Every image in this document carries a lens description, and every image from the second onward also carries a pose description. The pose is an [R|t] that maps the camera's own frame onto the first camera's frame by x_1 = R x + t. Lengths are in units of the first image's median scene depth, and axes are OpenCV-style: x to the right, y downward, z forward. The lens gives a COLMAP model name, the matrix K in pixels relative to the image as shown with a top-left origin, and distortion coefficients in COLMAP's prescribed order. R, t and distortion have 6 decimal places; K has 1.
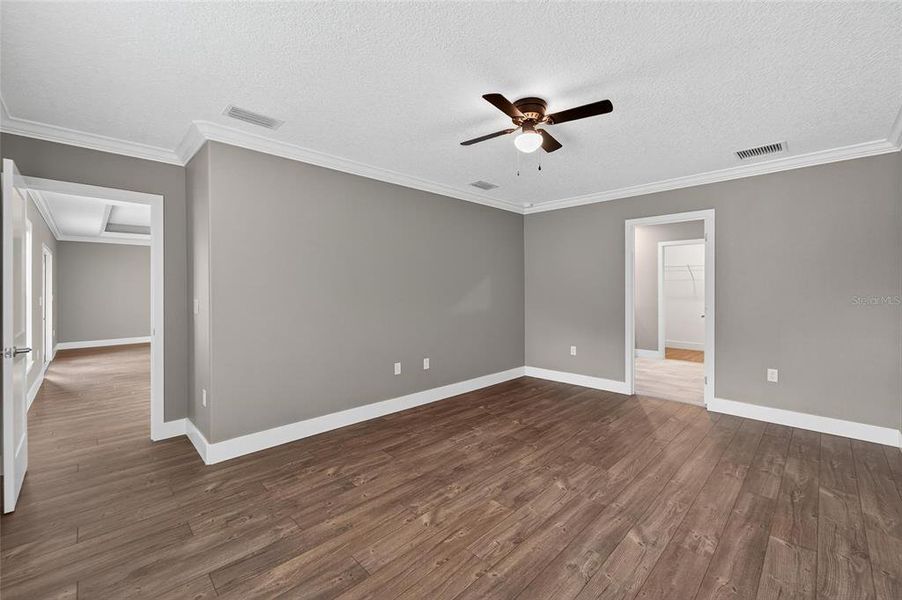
lens RADIAL K [[362.2, 0, 448.3], [0, 362.2, 293.7], [0, 0, 1]] dist [-0.004802, -0.000542]
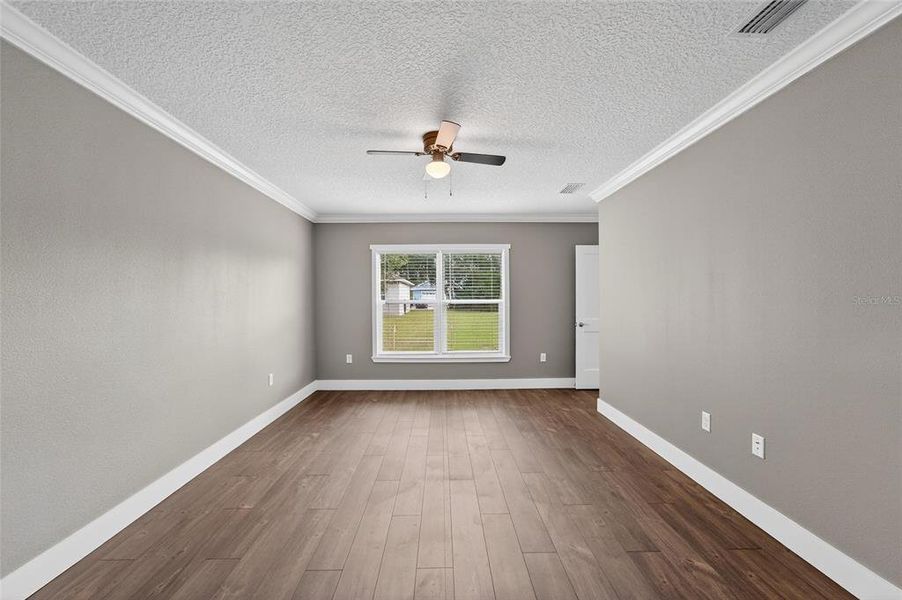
lens RADIAL K [[362.2, 0, 449.6], [0, 362.2, 305.1], [0, 0, 1]] dist [-0.004802, -0.000542]
pose [[-0.676731, 0.015322, -0.736071, 0.771575], [0.000378, 0.999791, 0.020464, -0.013747], [0.736230, 0.013570, -0.676595, 1.331948]]
